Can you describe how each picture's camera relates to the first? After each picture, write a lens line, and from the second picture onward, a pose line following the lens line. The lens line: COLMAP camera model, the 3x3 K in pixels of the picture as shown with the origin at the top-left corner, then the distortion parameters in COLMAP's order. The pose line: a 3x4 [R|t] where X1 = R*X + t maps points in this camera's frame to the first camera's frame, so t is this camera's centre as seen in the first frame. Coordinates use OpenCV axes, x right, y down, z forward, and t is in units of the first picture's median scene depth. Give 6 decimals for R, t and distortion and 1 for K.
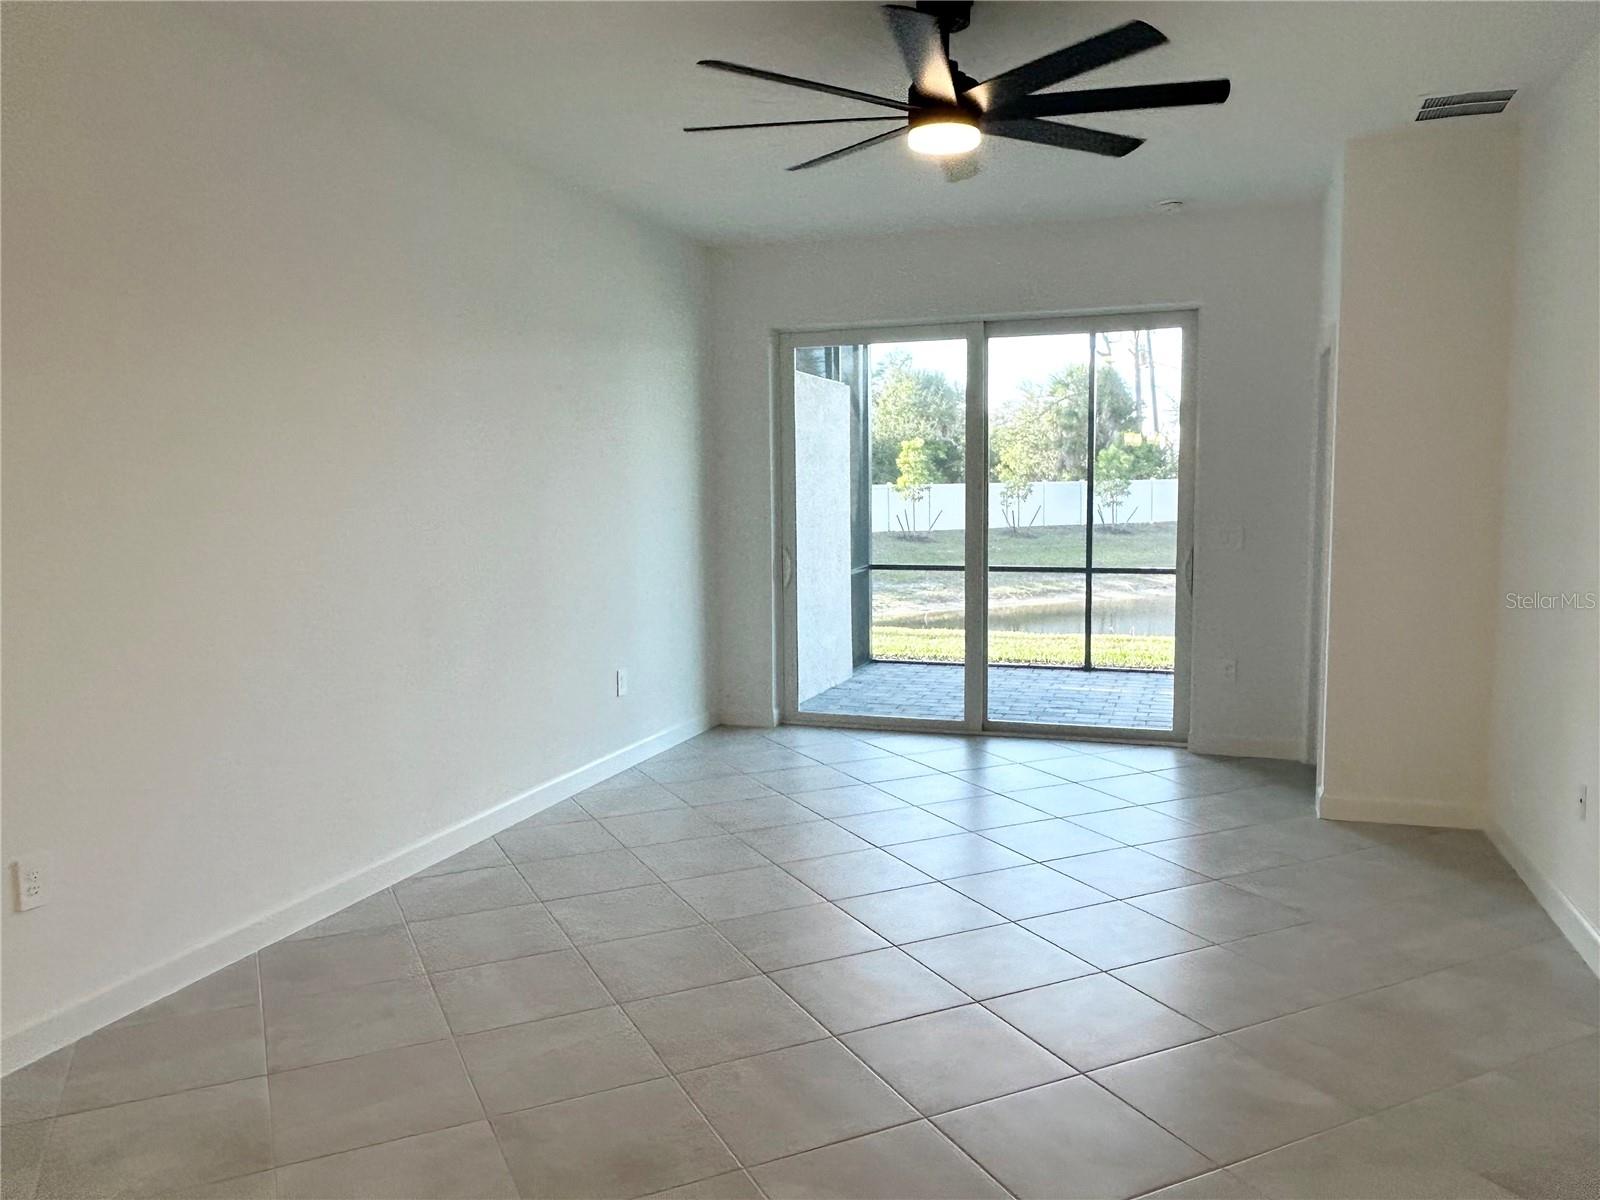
lens RADIAL K [[1171.5, 0, 800.0], [0, 1171.5, 600.0], [0, 0, 1]] dist [-0.001233, -0.000473]
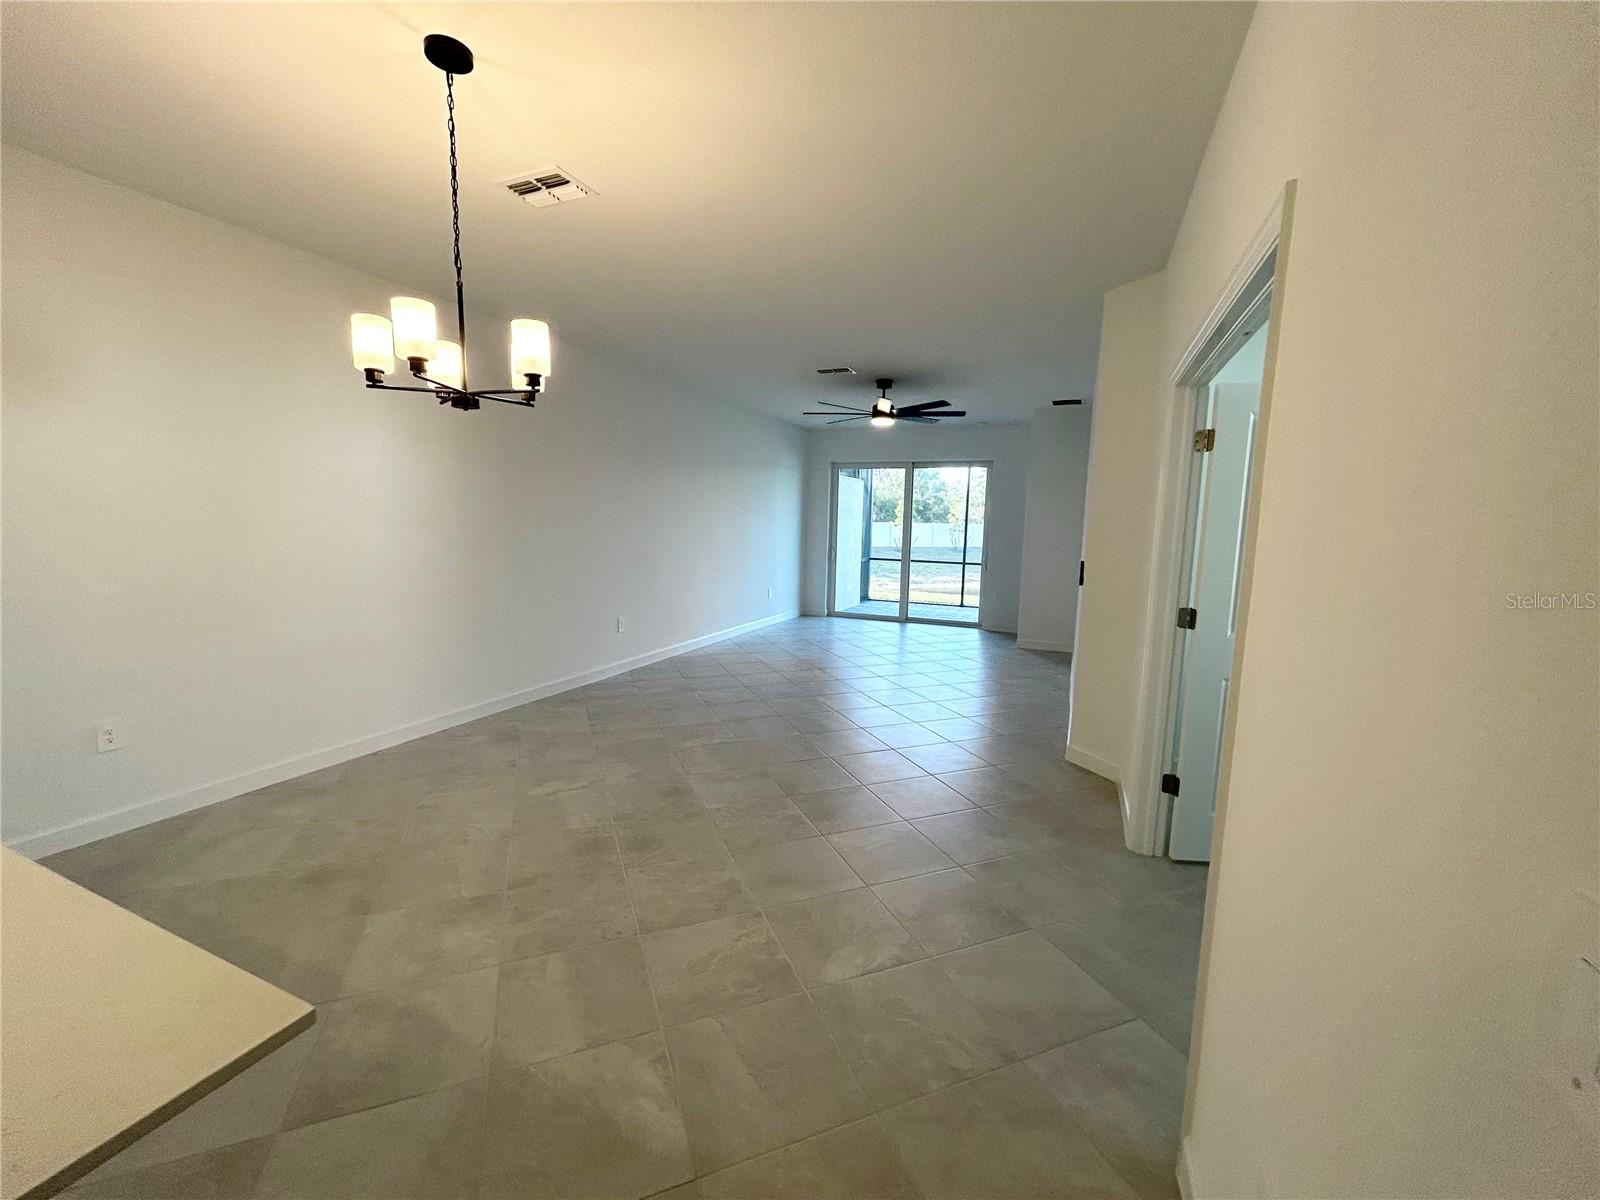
lens RADIAL K [[639.5, 0, 800.0], [0, 639.5, 600.0], [0, 0, 1]] dist [0.000239, 0.000002]
pose [[0.996893, 0.041398, -0.067015, 0.014792], [-0.039615, 0.998830, 0.027728, 0.034370], [0.068084, -0.024987, 0.997367, -0.398648]]
